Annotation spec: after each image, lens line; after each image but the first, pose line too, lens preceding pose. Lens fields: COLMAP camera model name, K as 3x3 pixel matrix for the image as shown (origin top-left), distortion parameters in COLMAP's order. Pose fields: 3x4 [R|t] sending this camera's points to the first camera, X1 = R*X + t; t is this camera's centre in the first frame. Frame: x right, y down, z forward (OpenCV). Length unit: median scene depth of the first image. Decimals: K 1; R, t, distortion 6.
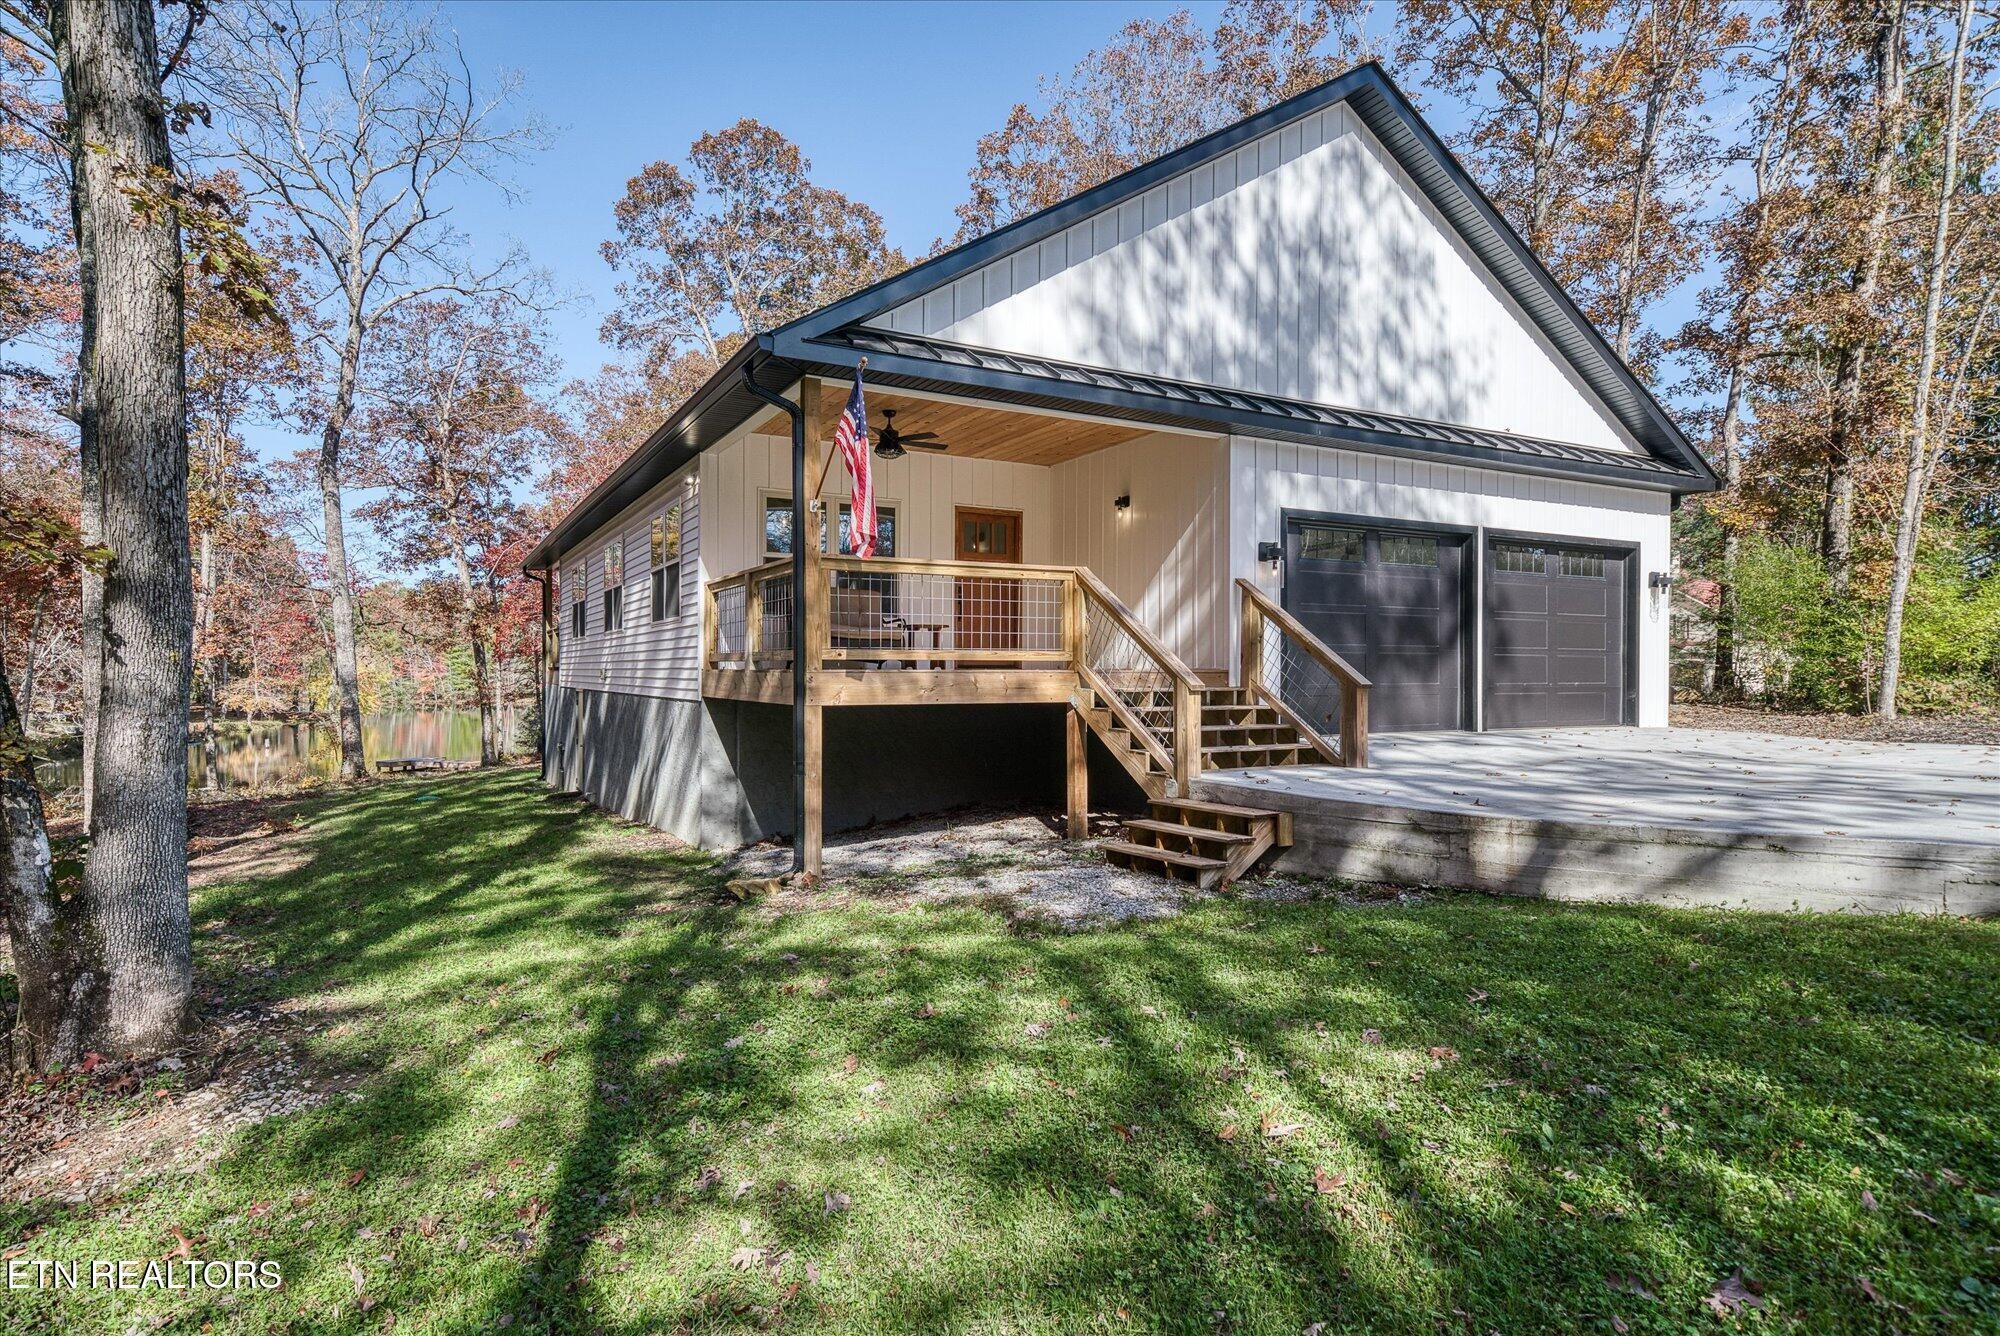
lens RADIAL K [[1109.1, 0, 1009.2], [0, 1109.1, 675.2], [0, 0, 1]] dist [0.017583, 0.002520]
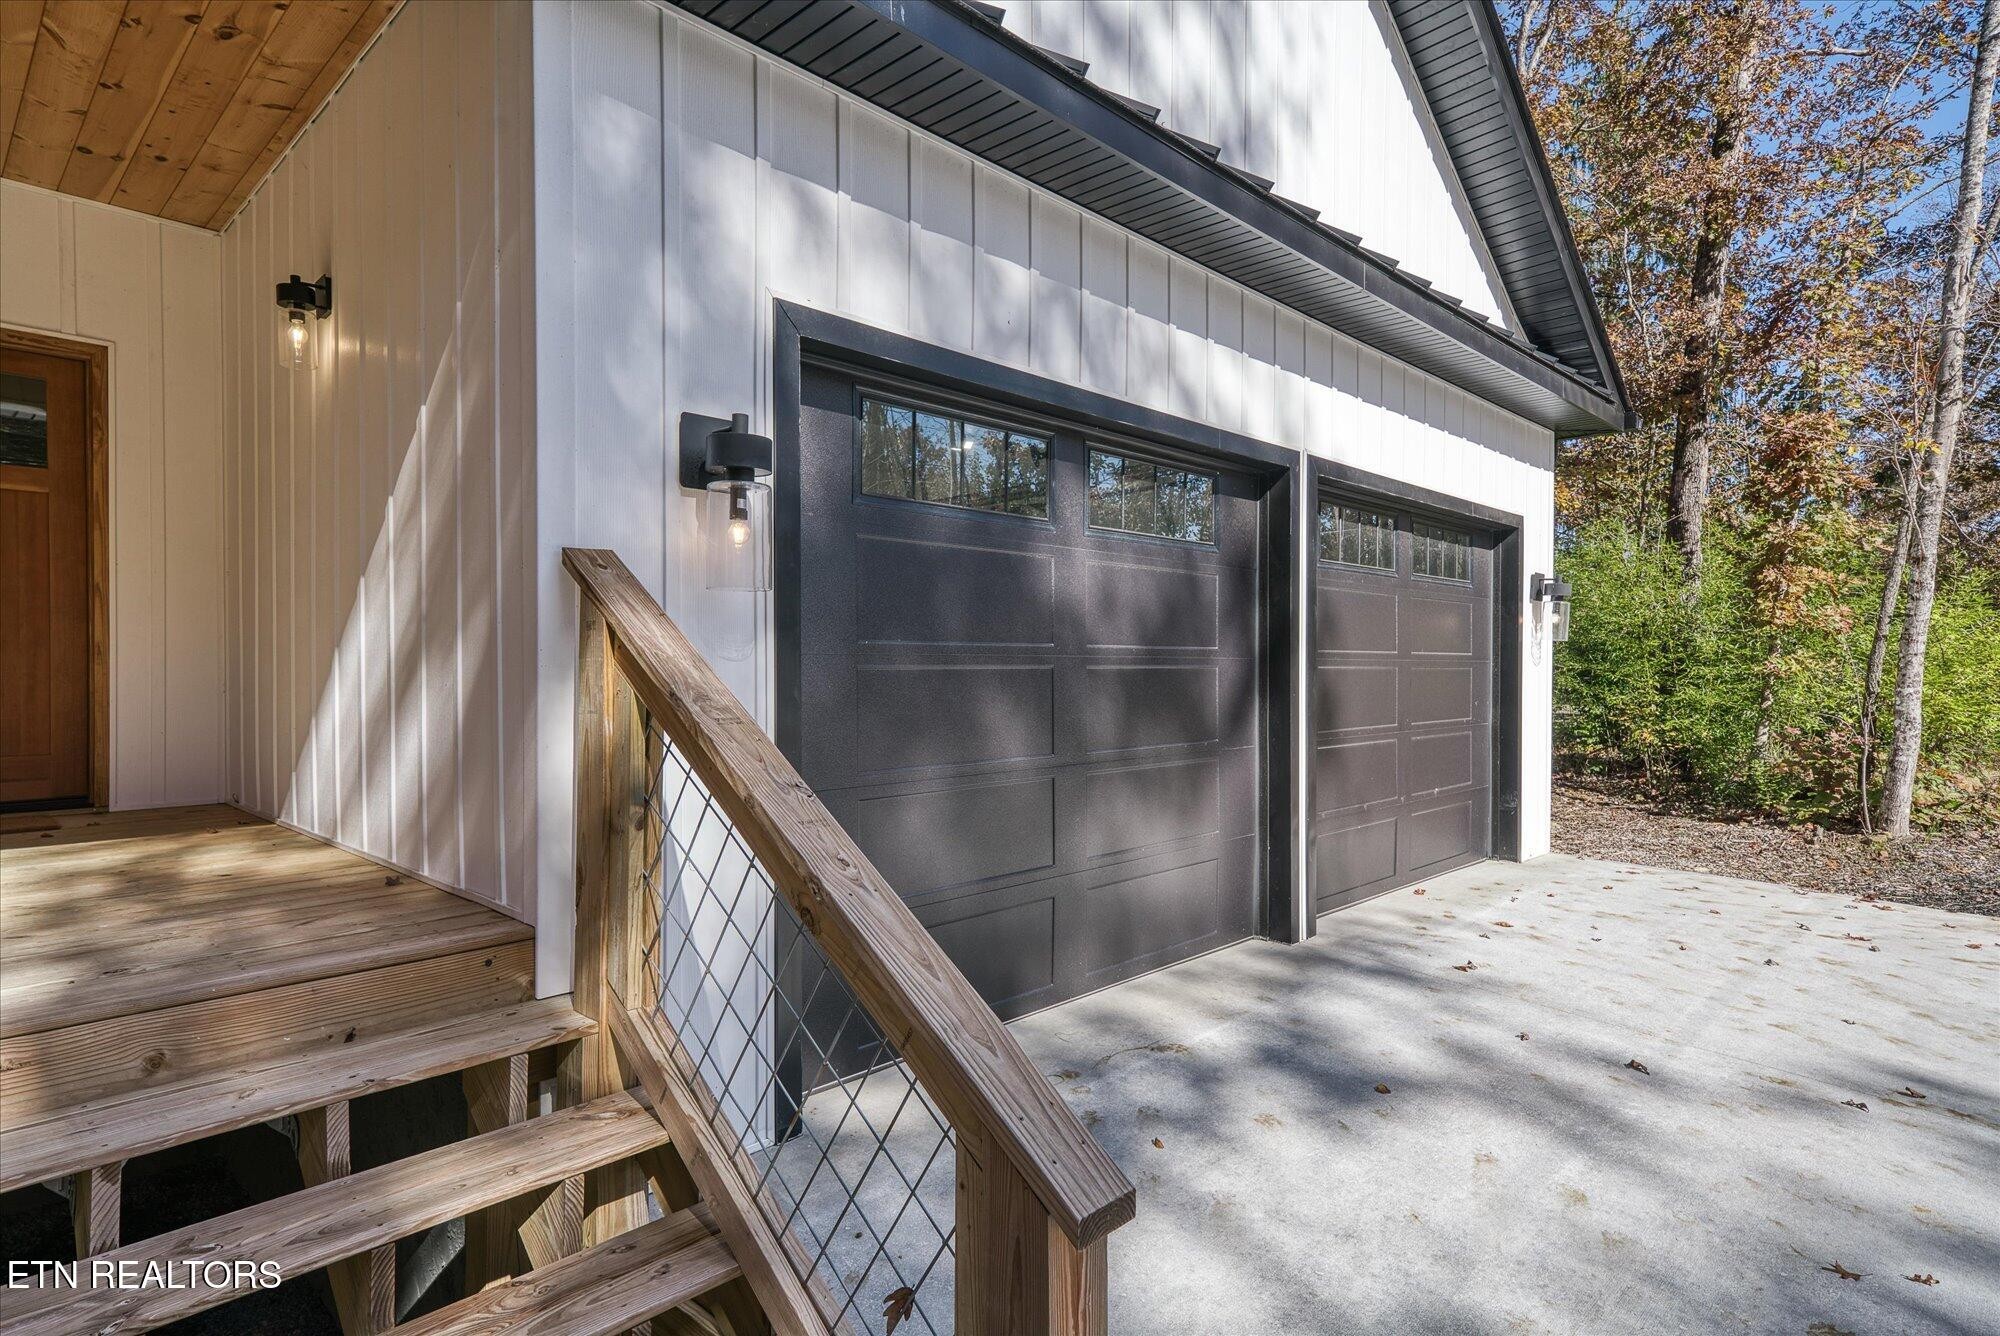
lens RADIAL K [[965.7, 0, 1000.0], [0, 965.7, 668.0], [0, 0, 1]] dist [0.000981, 0.000290]
pose [[0.956382, -0.003403, 0.292097, 0.240628], [0.001883, 0.999983, 0.005487, -0.061566], [-0.292111, -0.004698, 0.956373, 0.787479]]
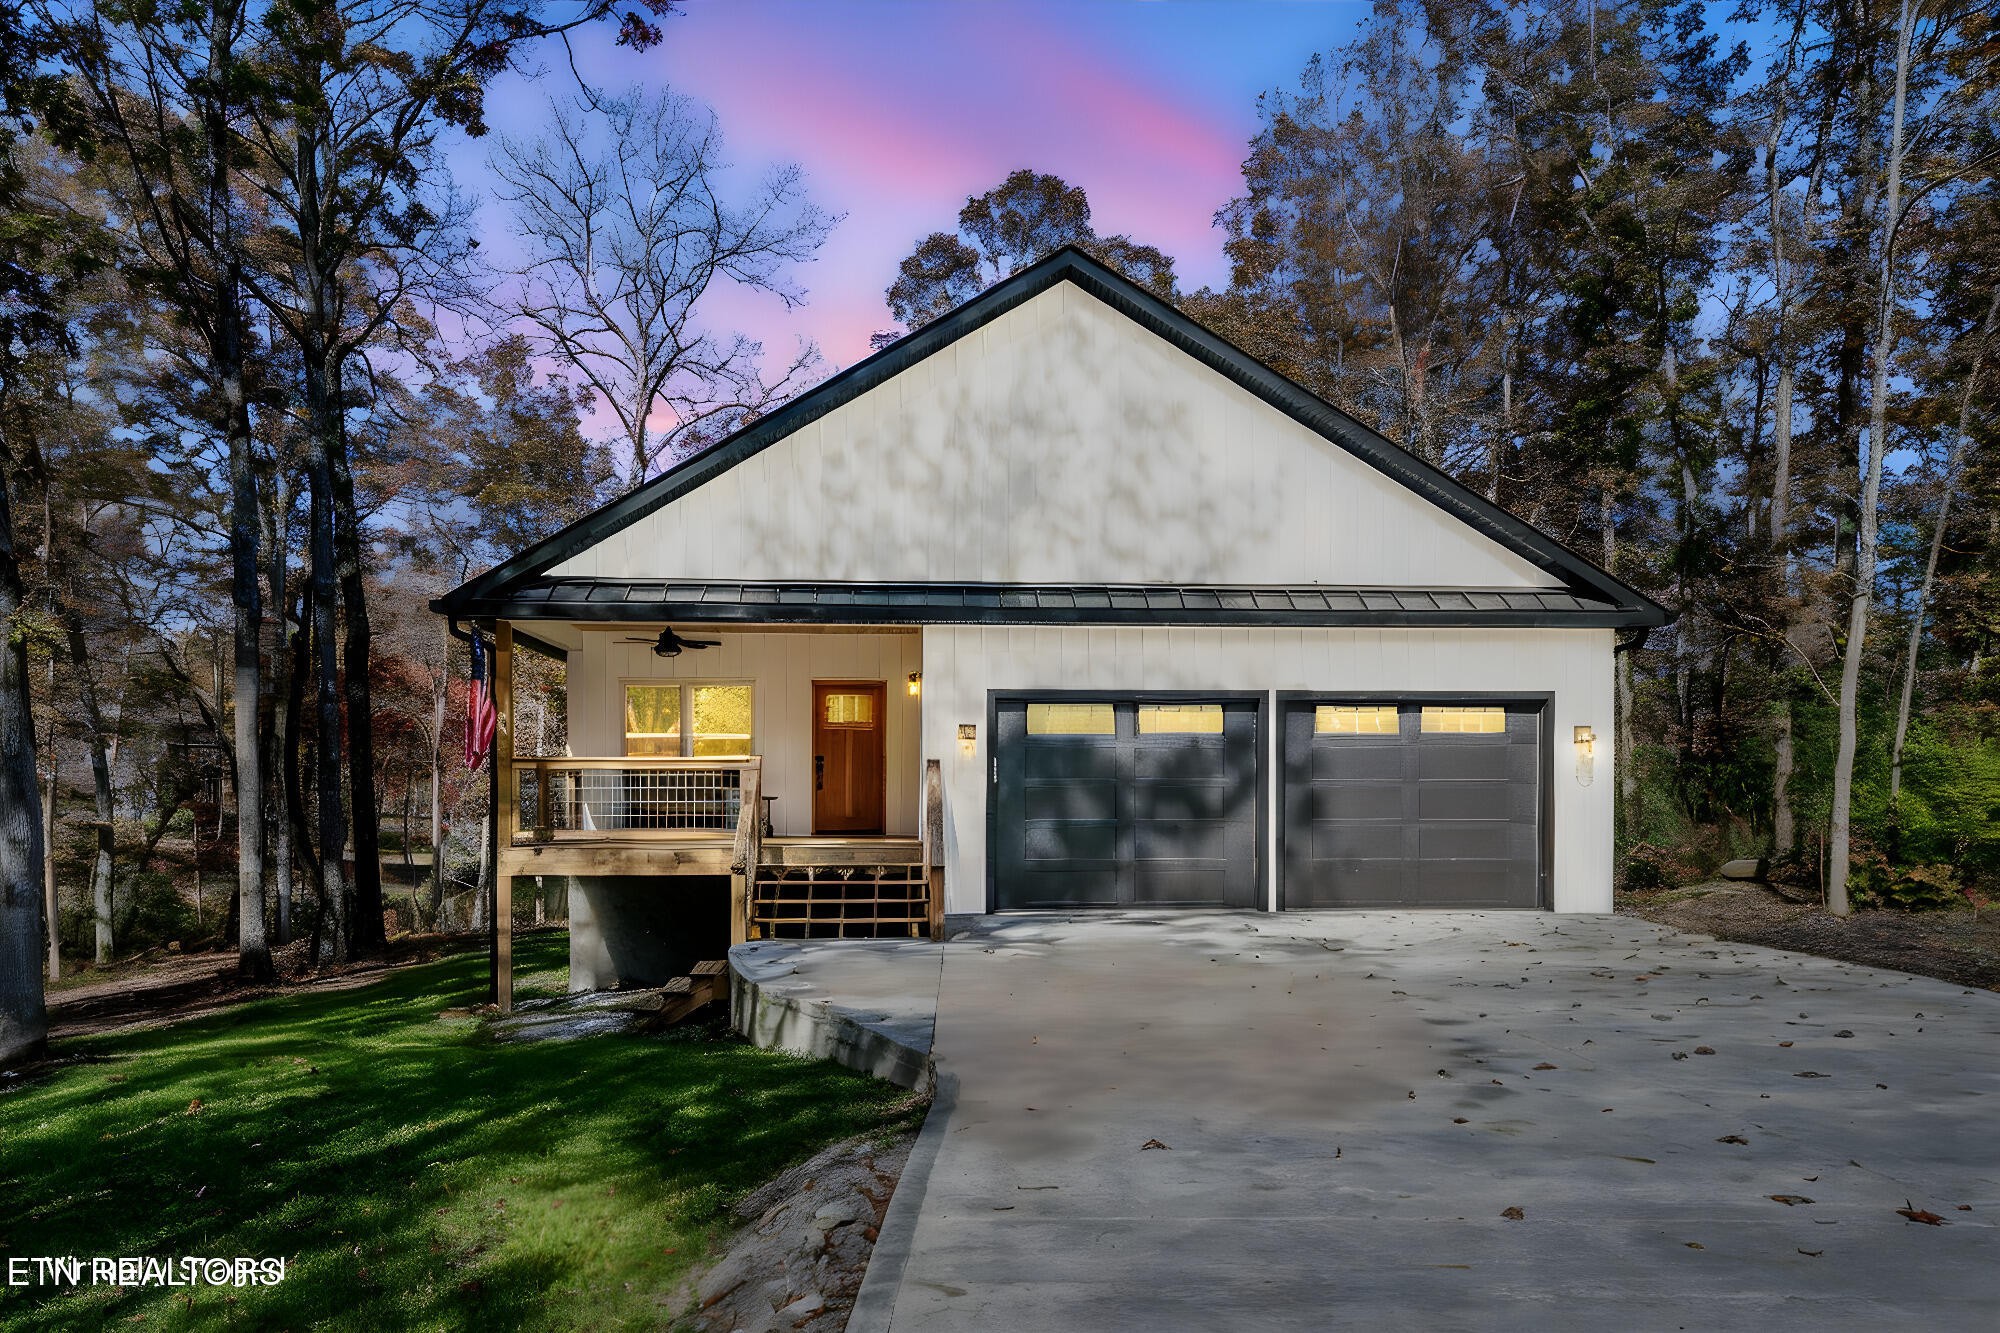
lens RADIAL K [[1676.0, 0, 1000.0], [0, 1676.0, 666.5], [0, 0, 1]] dist [0.003663, 0.002171]
pose [[0.891802, -0.042652, -0.450411, 0.965437], [0.003591, 0.996182, -0.087224, -0.033338], [0.452411, 0.076169, 0.888551, -0.350391]]
